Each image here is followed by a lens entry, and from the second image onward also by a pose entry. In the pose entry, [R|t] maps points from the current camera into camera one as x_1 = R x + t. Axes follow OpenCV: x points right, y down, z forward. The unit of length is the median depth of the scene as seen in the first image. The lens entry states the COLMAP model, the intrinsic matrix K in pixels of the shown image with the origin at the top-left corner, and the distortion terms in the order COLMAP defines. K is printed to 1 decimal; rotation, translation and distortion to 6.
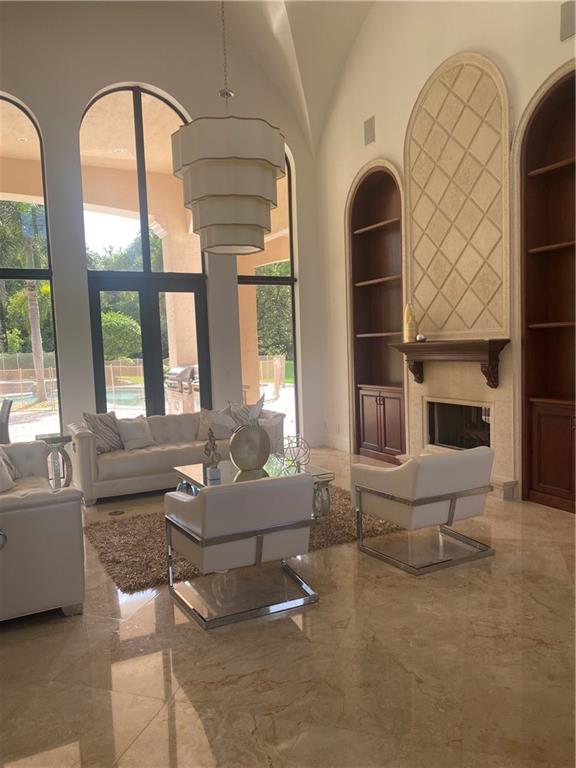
lens RADIAL K [[591.3, 0, 288.0], [0, 591.3, 386.2], [0, 0, 1]] dist [0.048628, -0.056254]
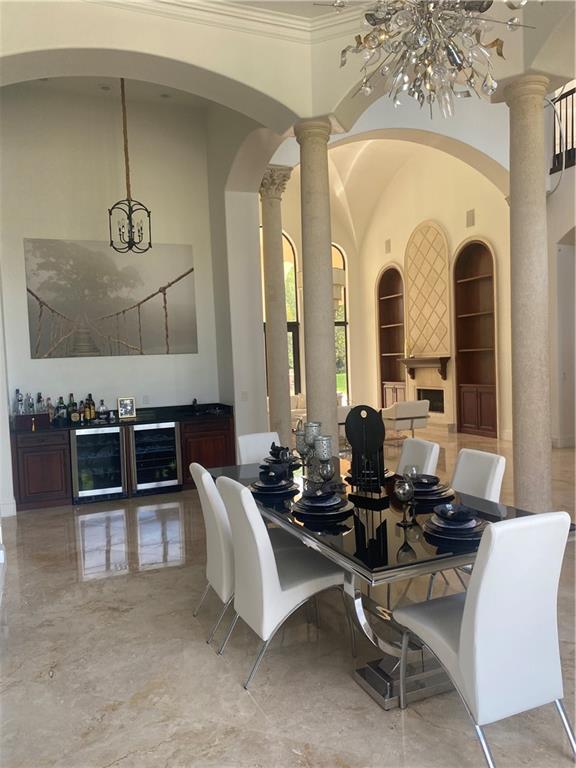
lens RADIAL K [[591.3, 0, 283.3], [0, 591.3, 397.1], [0, 0, 1]] dist [0.048628, -0.056254]
pose [[0.996847, -0.002625, -0.079307, -0.048131], [0.002212, 0.999984, -0.005291, 0.061574], [0.079320, 0.005099, 0.996836, -0.964396]]
